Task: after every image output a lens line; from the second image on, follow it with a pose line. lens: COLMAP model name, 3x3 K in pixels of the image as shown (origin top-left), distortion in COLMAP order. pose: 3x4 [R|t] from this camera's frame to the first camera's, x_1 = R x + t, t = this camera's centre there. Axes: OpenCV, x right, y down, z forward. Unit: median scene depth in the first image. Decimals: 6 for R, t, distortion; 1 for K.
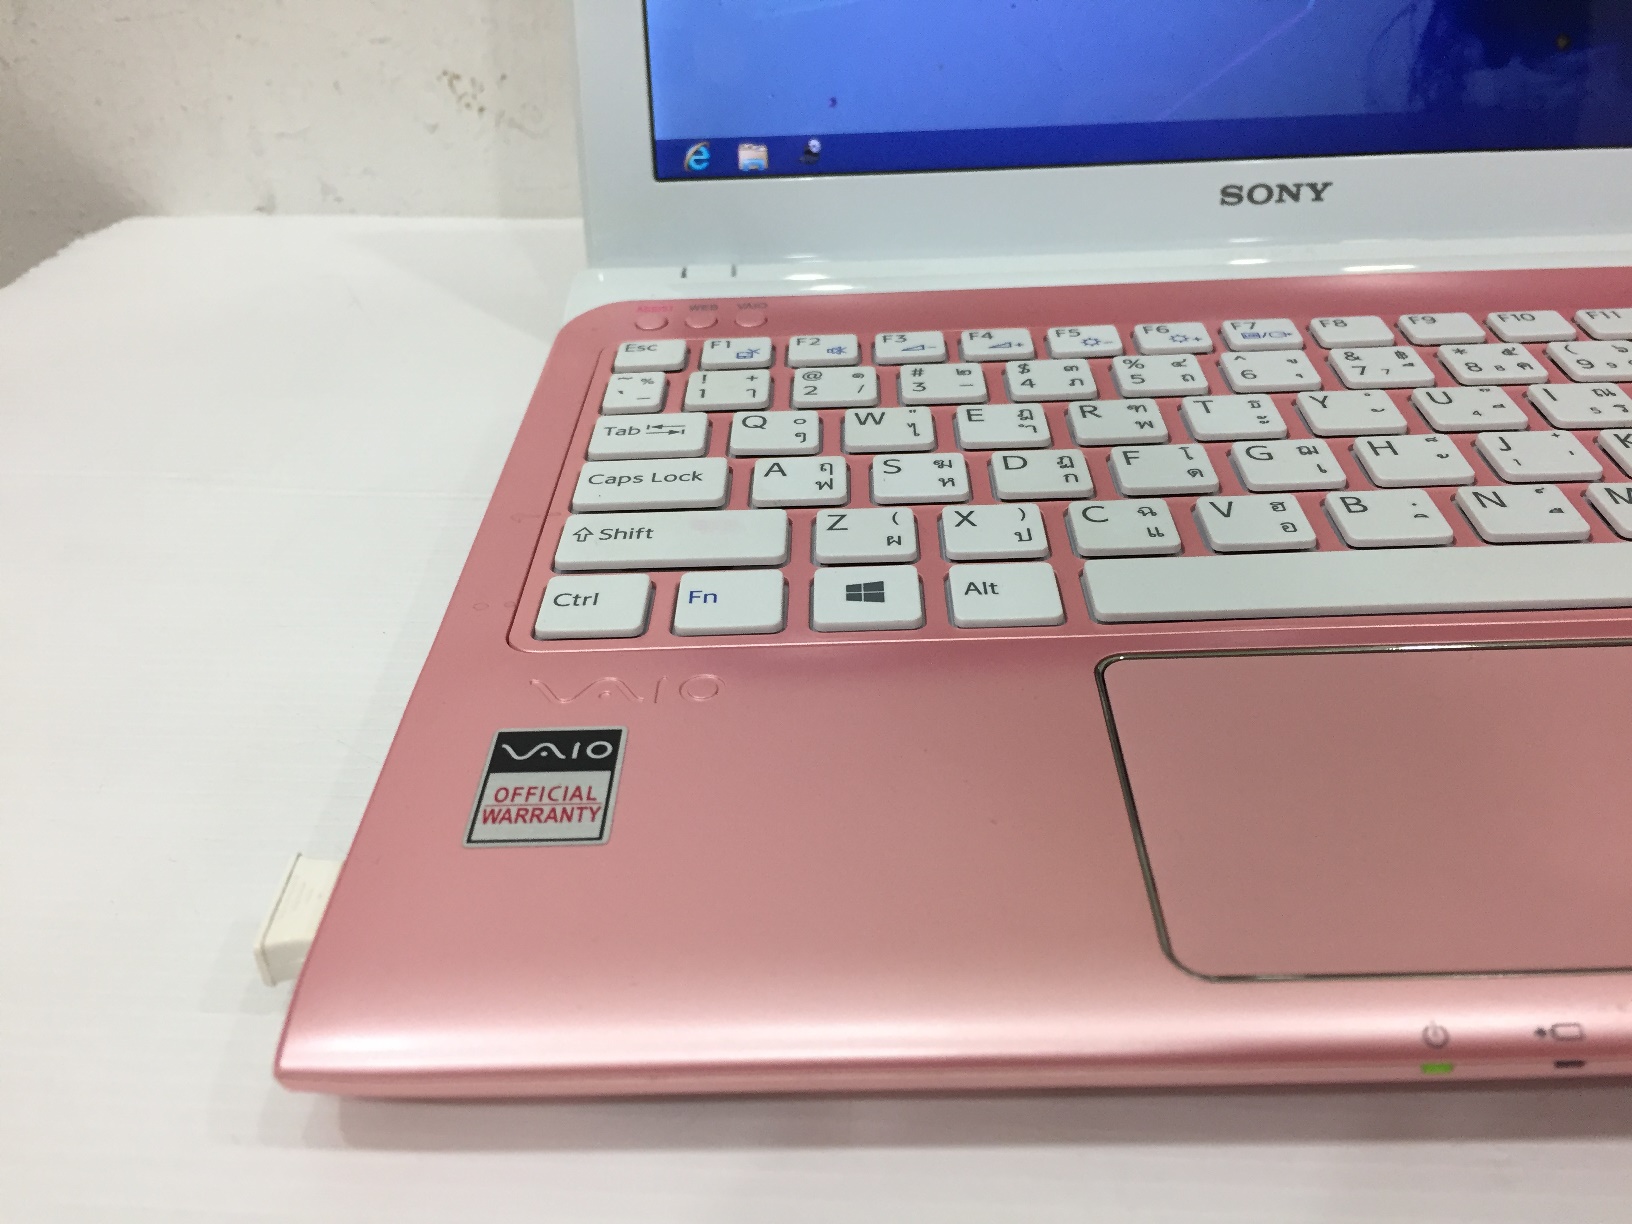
lens RADIAL K [[1395.6, 0, 816.0], [0, 1395.6, 612.0], [0, 0, 1]] dist [0.086047, -0.150834]
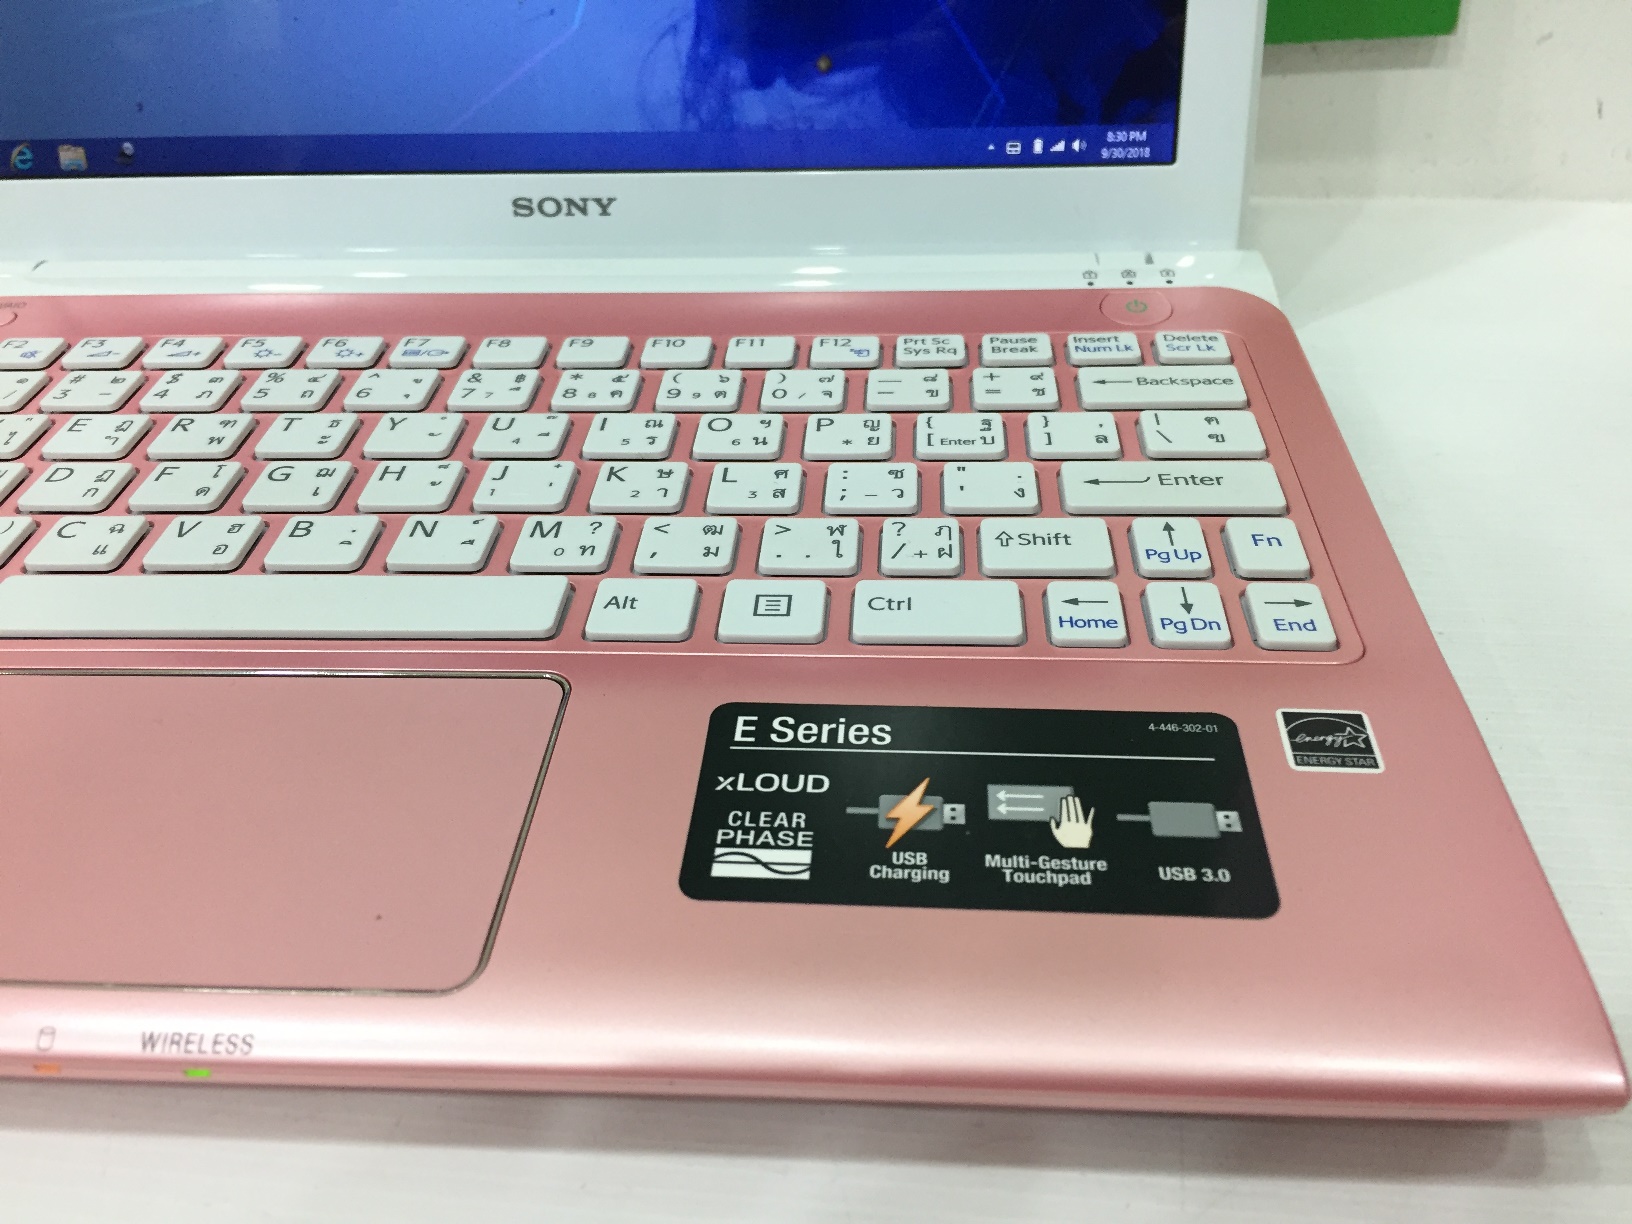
lens RADIAL K [[1444.3, 0, 816.1], [0, 1444.3, 650.1], [0, 0, 1]] dist [0.084676, -0.134327]
pose [[0.994635, 0.043459, -0.093879, 0.294562], [-0.041539, 0.998888, 0.022306, -0.010101], [0.094744, -0.018287, 0.995334, 0.005214]]
